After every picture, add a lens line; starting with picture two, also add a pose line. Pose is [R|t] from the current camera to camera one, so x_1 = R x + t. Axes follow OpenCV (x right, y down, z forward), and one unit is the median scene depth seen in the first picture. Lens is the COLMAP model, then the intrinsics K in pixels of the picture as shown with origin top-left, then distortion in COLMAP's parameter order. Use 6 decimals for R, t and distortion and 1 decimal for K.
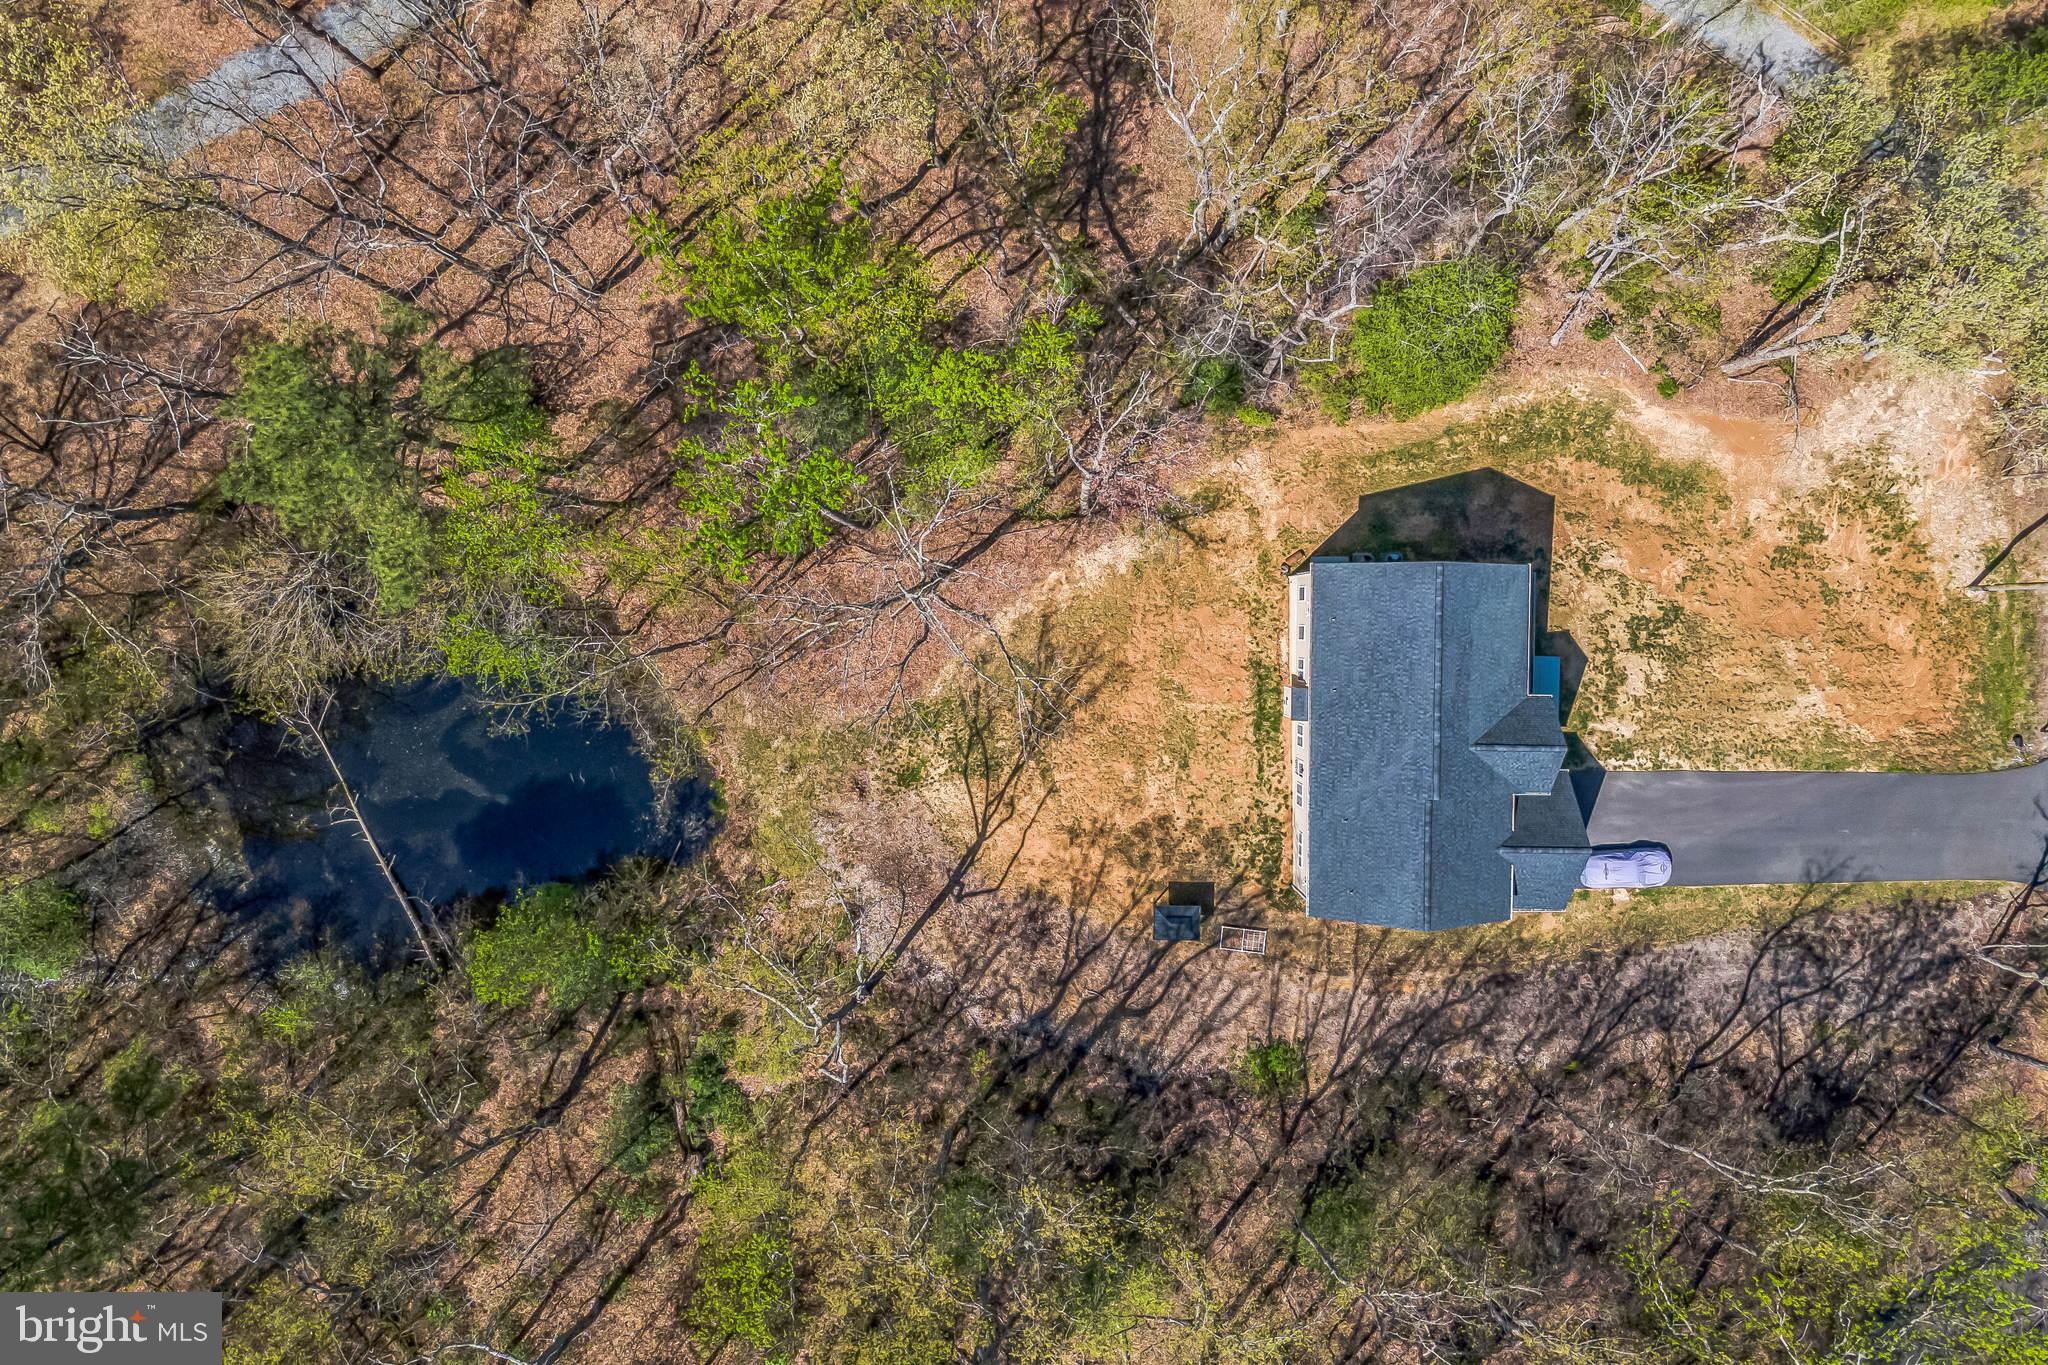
lens RADIAL K [[1570.7, 0, 1024.0], [0, 1570.7, 682.5], [0, 0, 1]] dist [-0.000898, 0.002077]
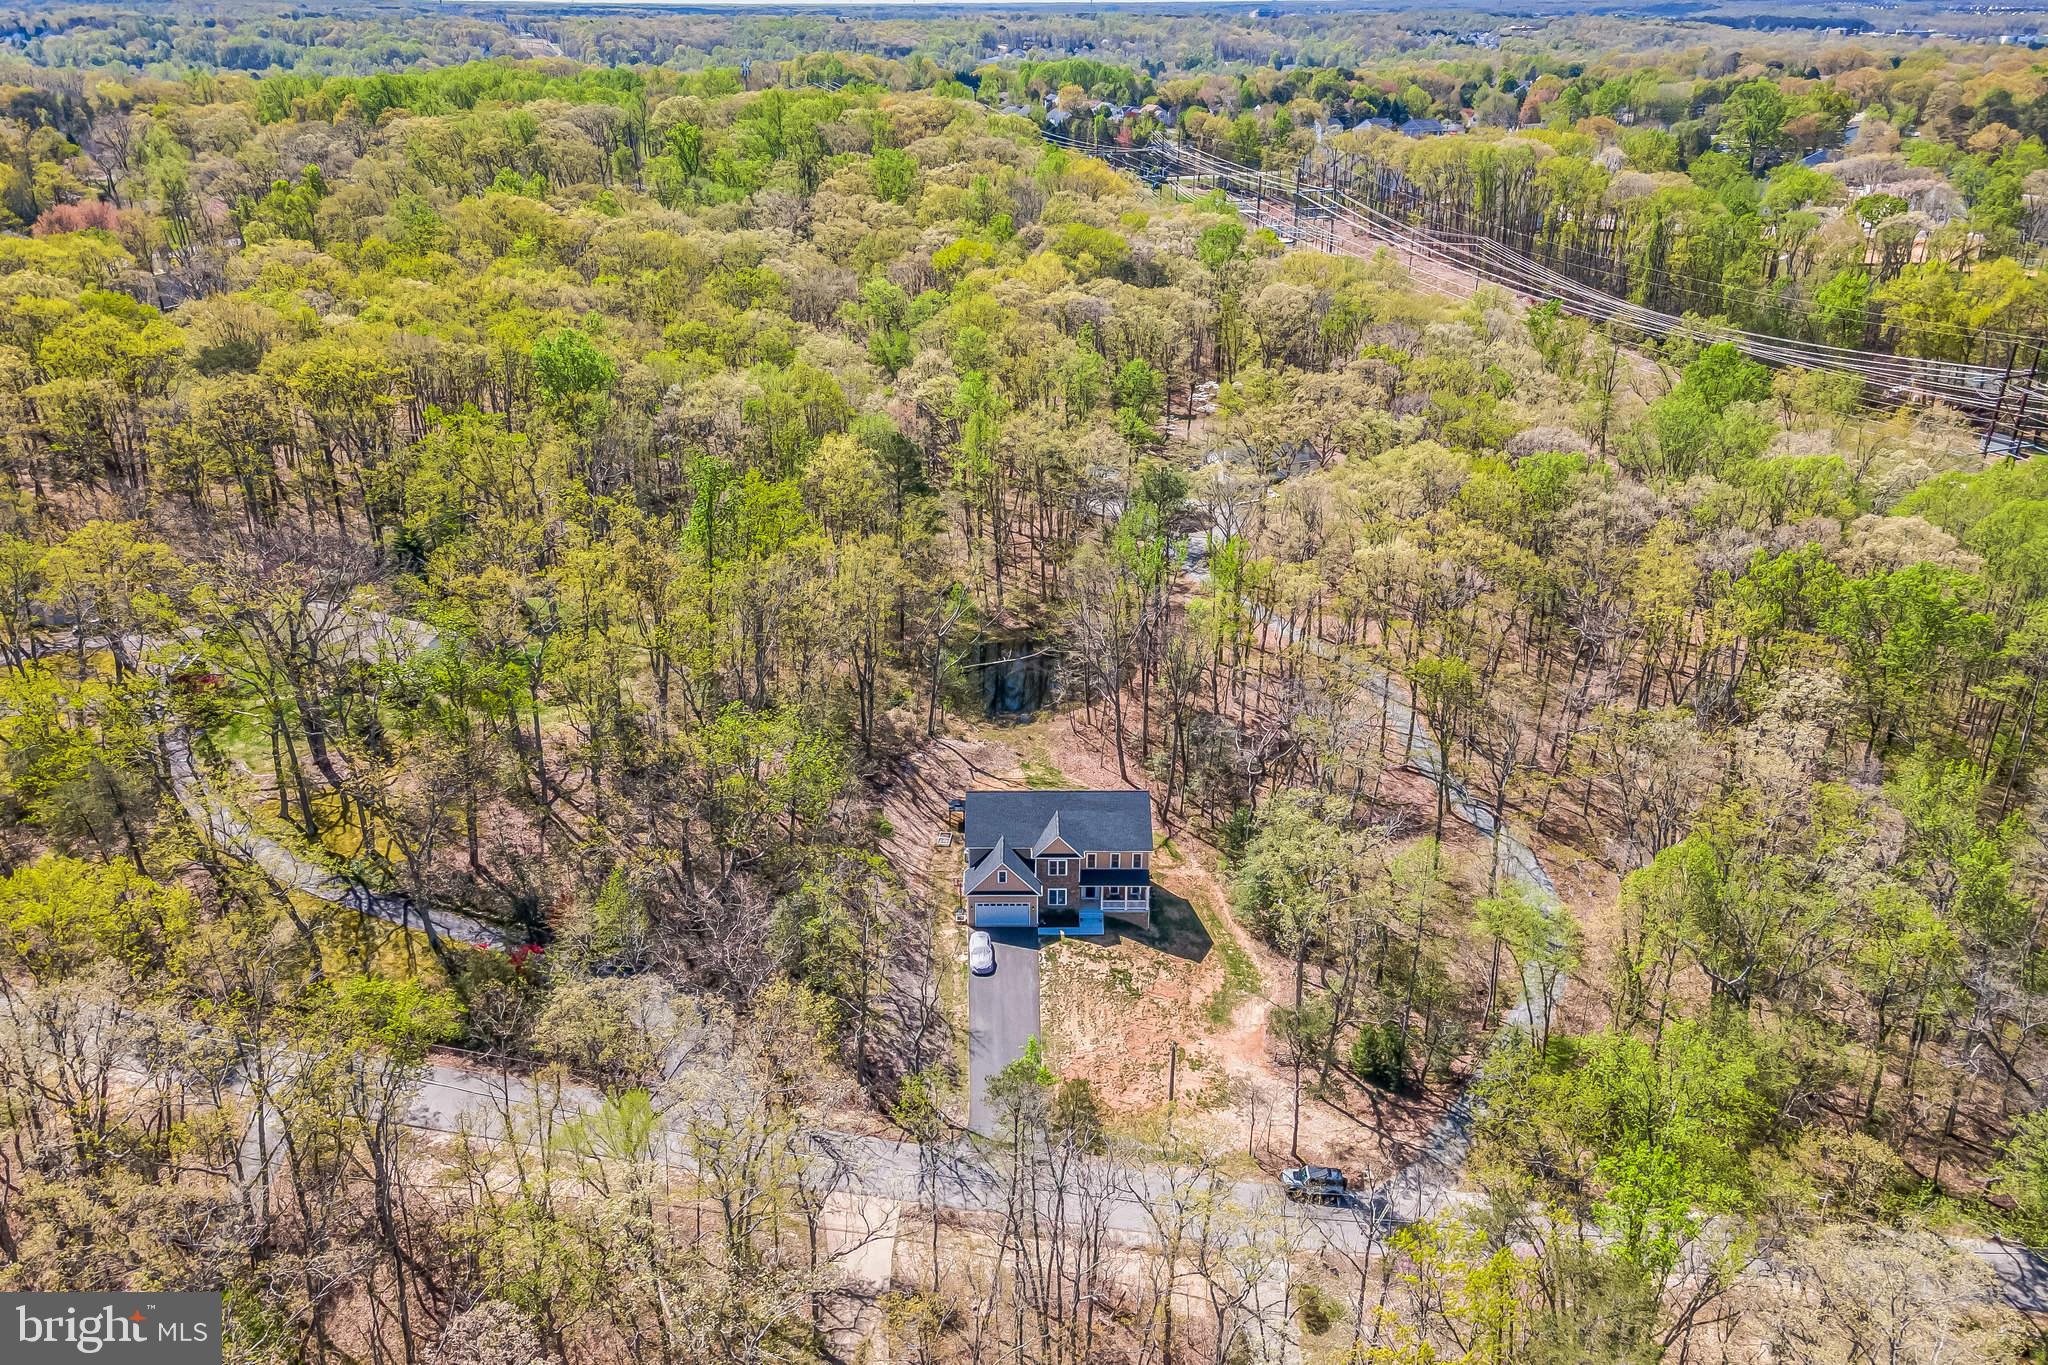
lens RADIAL K [[1570.7, 0, 1024.0], [0, 1570.7, 682.5], [0, 0, 1]] dist [-0.000898, 0.002077]
pose [[0.017817, 0.433113, -0.901163, 1.756485], [-0.999827, 0.012487, -0.013766, 0.090892], [0.005290, 0.901253, 0.433261, -0.000580]]
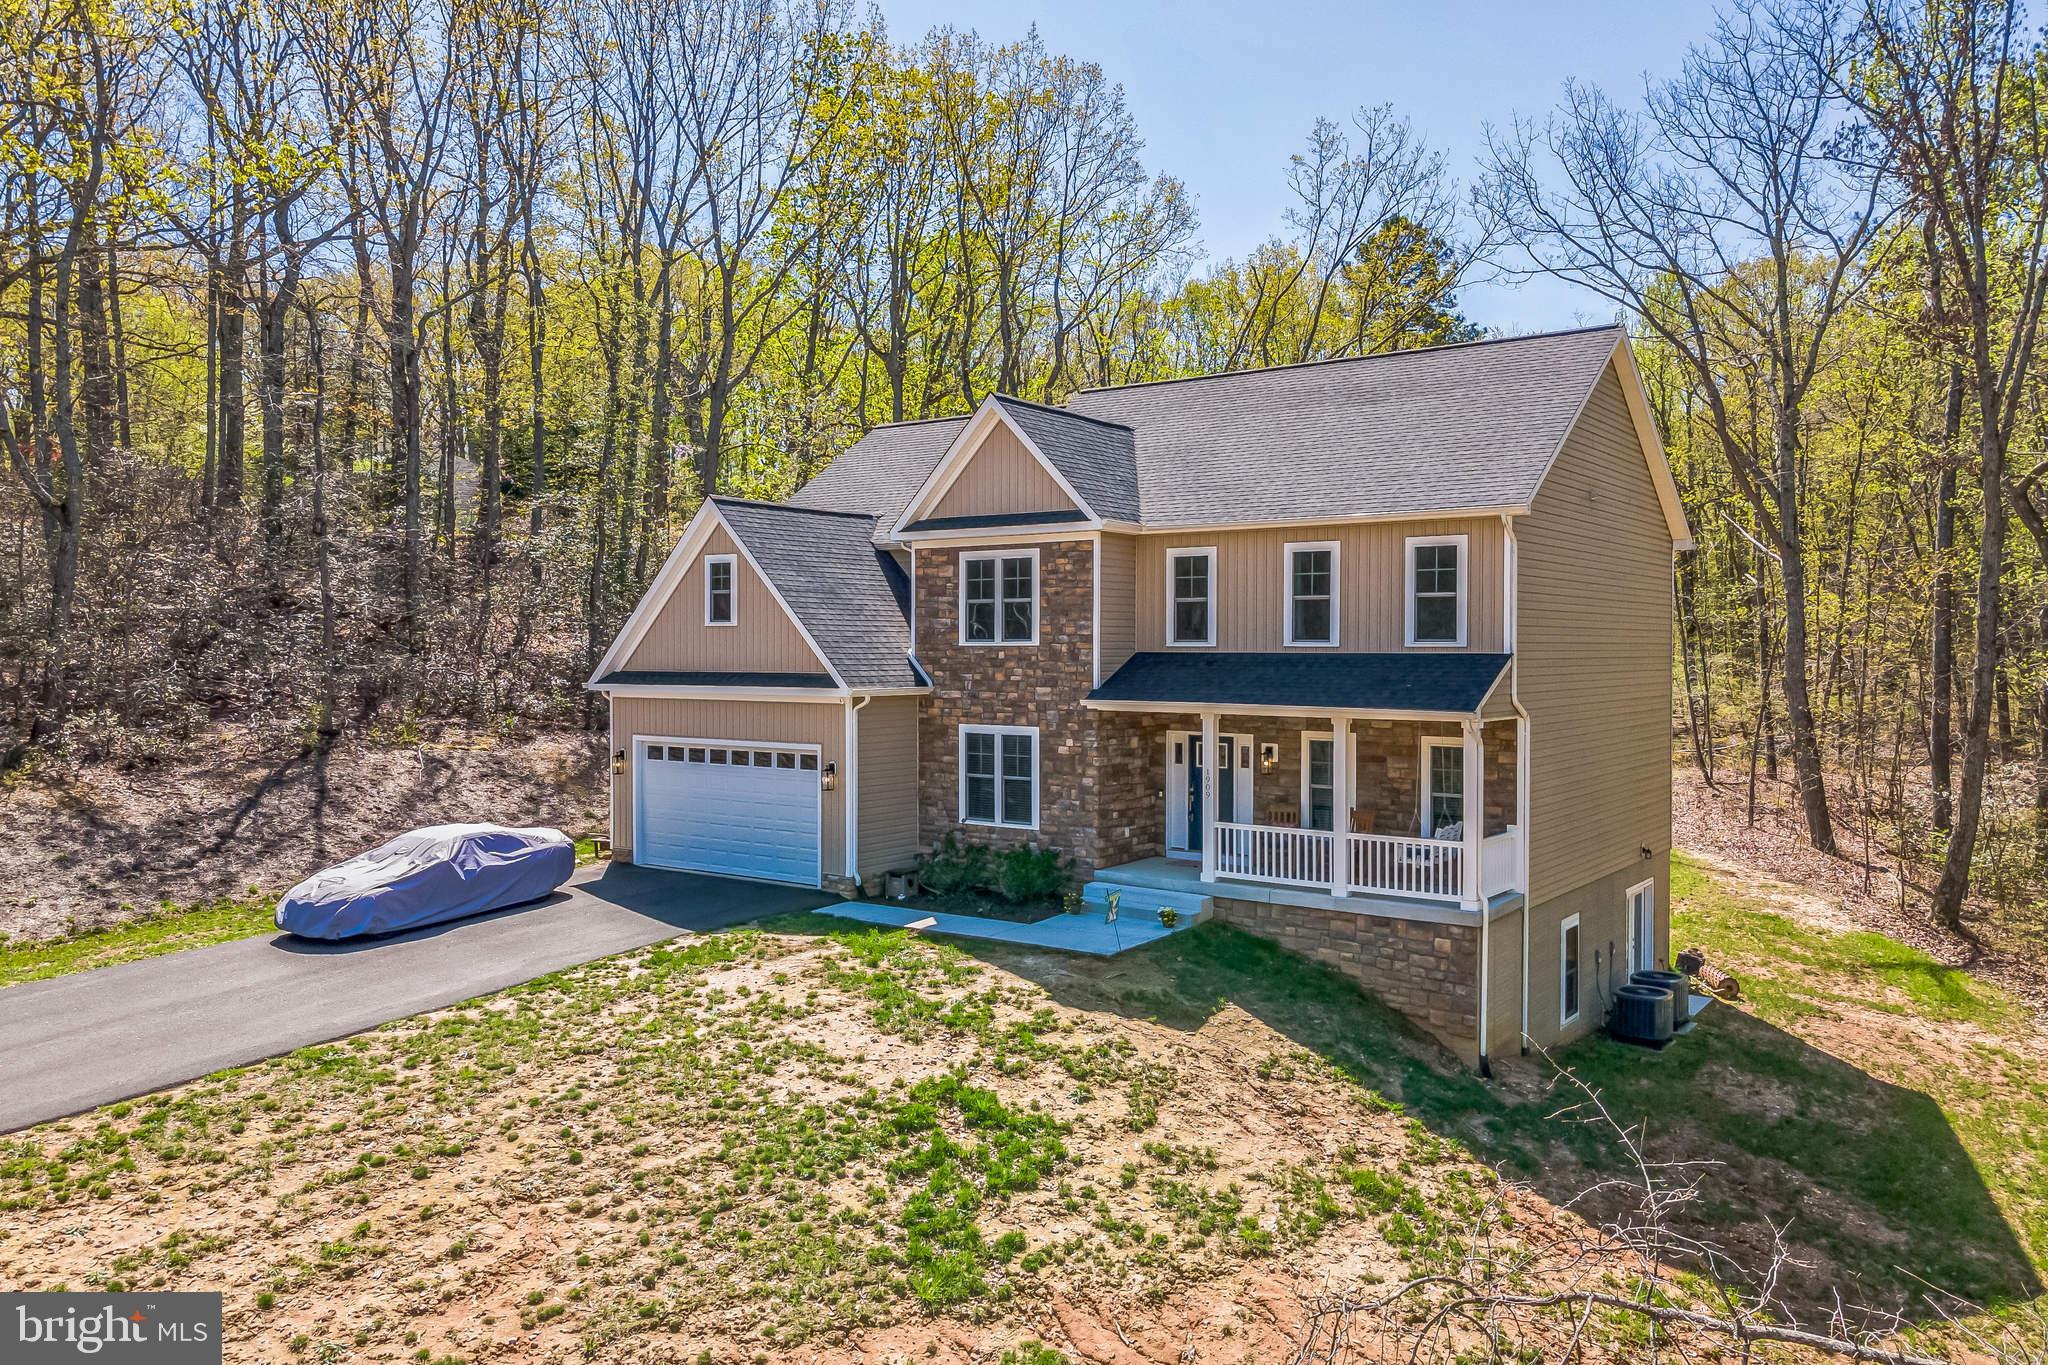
lens RADIAL K [[1469.7, 0, 1024.0], [0, 1469.7, 682.5], [0, 0, 1]] dist [0.000605, 0.000473]
pose [[-0.585419, 0.021085, -0.810457, 0.547704], [-0.810610, 0.002065, 0.585583, -0.151651], [0.014020, 0.999776, 0.015883, 0.936507]]
